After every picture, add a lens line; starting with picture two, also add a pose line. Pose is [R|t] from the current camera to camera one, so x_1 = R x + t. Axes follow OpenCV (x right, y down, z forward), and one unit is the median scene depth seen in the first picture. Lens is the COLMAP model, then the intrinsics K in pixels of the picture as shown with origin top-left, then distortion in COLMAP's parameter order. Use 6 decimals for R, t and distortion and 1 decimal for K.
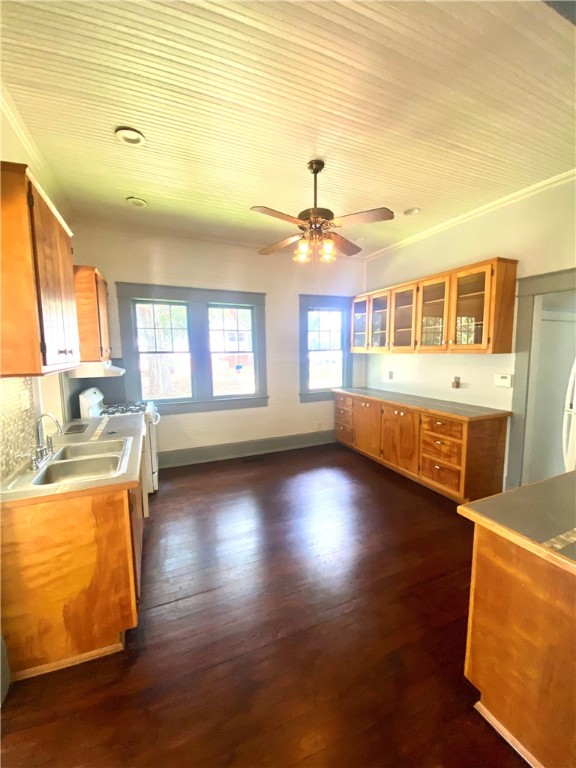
lens RADIAL K [[312.4, 0, 297.2], [0, 312.4, 379.7], [0, 0, 1]] dist [-0.004694, -0.002438]
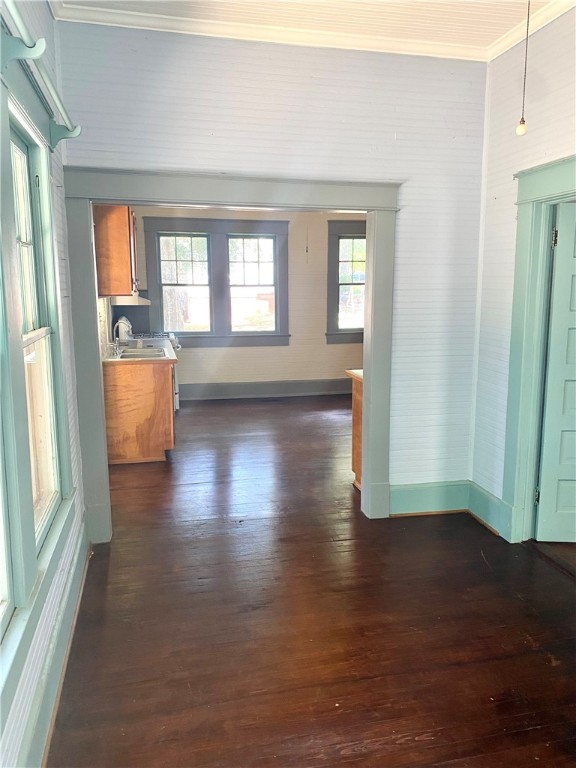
lens RADIAL K [[592.1, 0, 286.6], [0, 592.1, 384.3], [0, 0, 1]] dist [-0.018641, -0.002831]
pose [[0.978161, 0.044716, -0.202981, 0.323240], [-0.030060, 0.996751, 0.074725, 0.086566], [0.205663, -0.066991, 0.976327, -0.891141]]
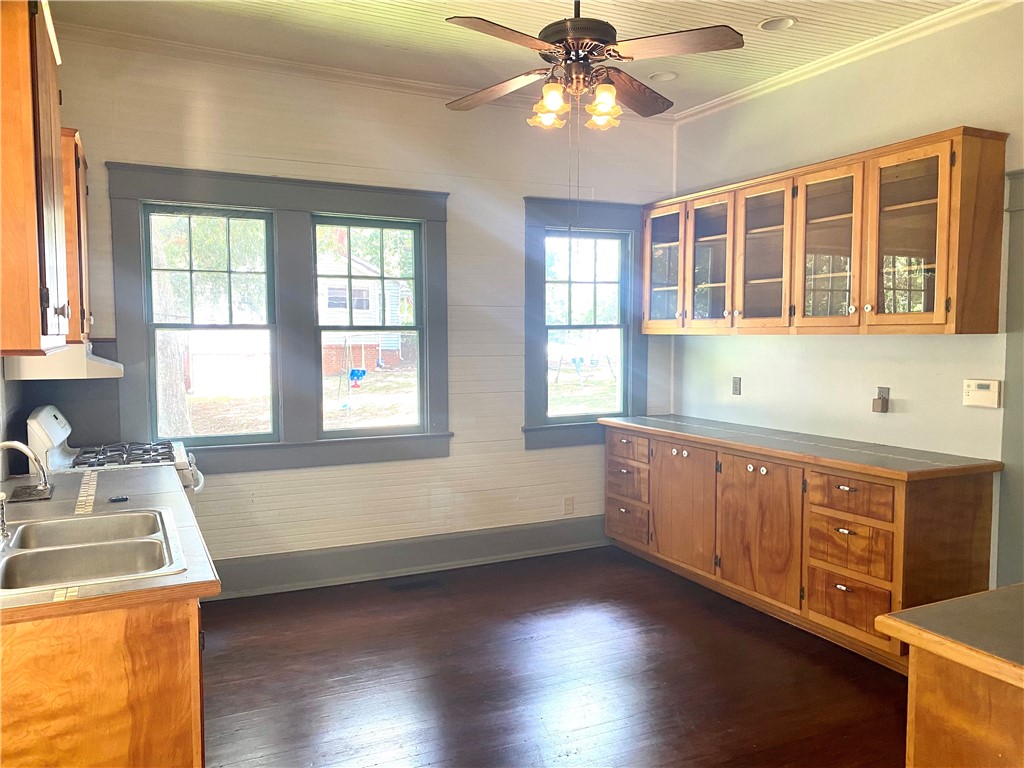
lens RADIAL K [[789.5, 0, 531.9], [0, 789.5, 369.6], [0, 0, 1]] dist [-0.018641, -0.002831]
pose [[0.999008, 0.007344, 0.043929, -0.038855], [-0.005074, 0.998656, -0.051579, 0.026574], [-0.044249, 0.051304, 0.997702, -0.100065]]
